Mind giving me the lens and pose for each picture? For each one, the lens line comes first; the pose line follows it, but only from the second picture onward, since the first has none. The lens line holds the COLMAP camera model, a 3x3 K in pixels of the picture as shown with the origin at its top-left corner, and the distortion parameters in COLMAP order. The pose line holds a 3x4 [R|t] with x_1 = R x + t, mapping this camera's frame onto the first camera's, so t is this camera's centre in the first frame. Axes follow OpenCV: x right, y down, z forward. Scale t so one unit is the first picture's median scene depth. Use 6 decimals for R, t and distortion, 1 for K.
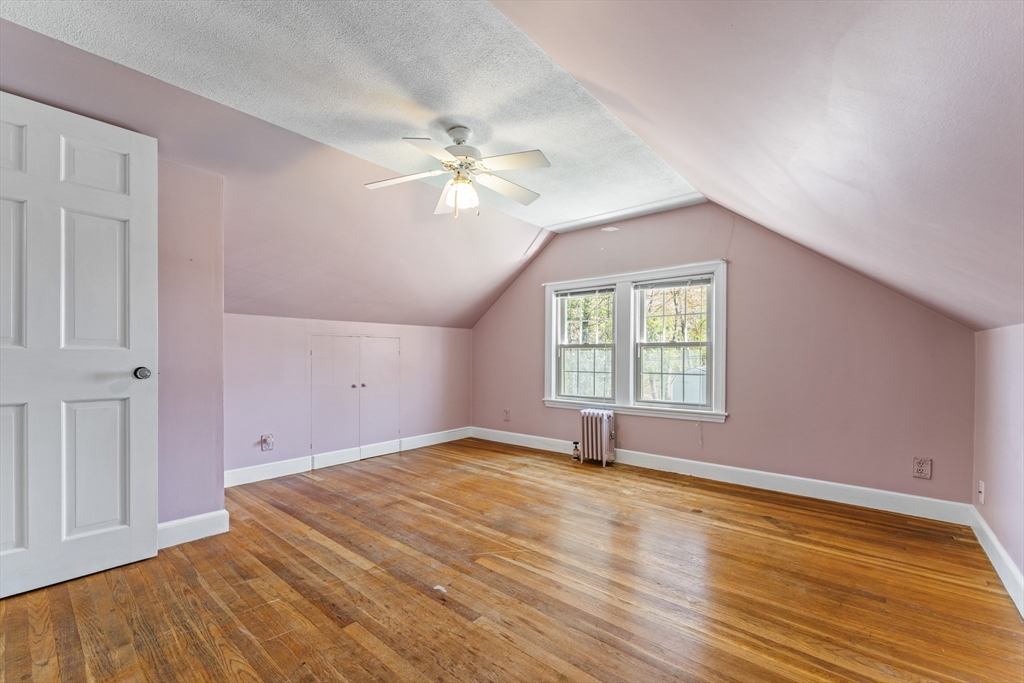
lens RADIAL K [[414.3, 0, 481.9], [0, 414.3, 363.8], [0, 0, 1]] dist [-0.000276, 0.000118]
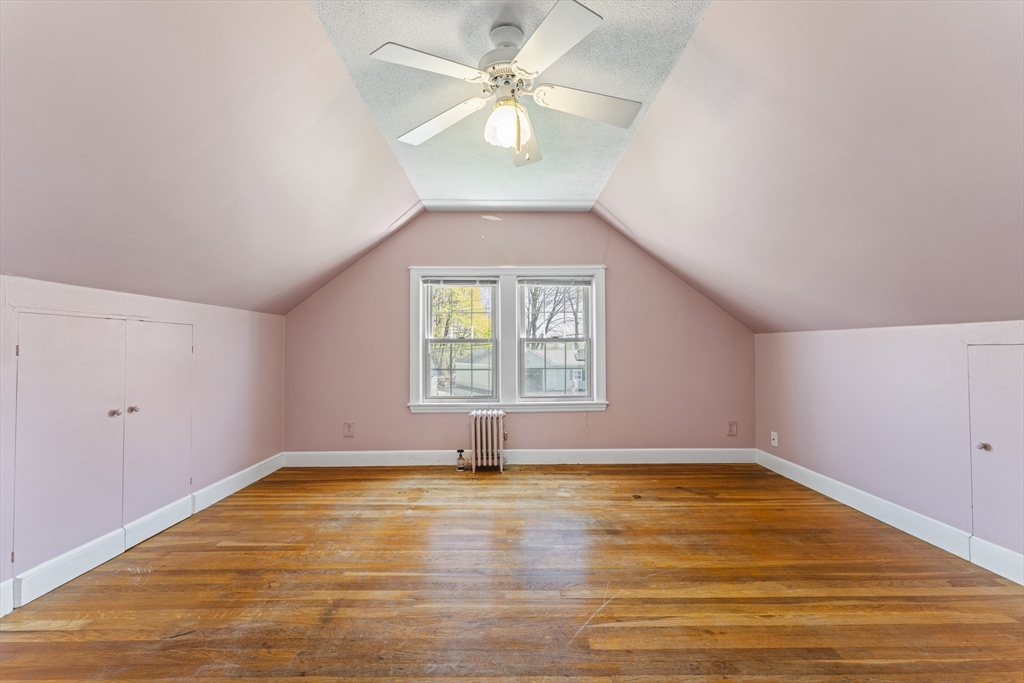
lens RADIAL K [[414.3, 0, 508.3], [0, 414.3, 343.1], [0, 0, 1]] dist [-0.000276, 0.000118]
pose [[0.744589, 0.005410, 0.667501, -0.330750], [0.020423, 0.999314, -0.030880, -0.009515], [-0.667210, 0.036625, 0.743968, 0.313735]]
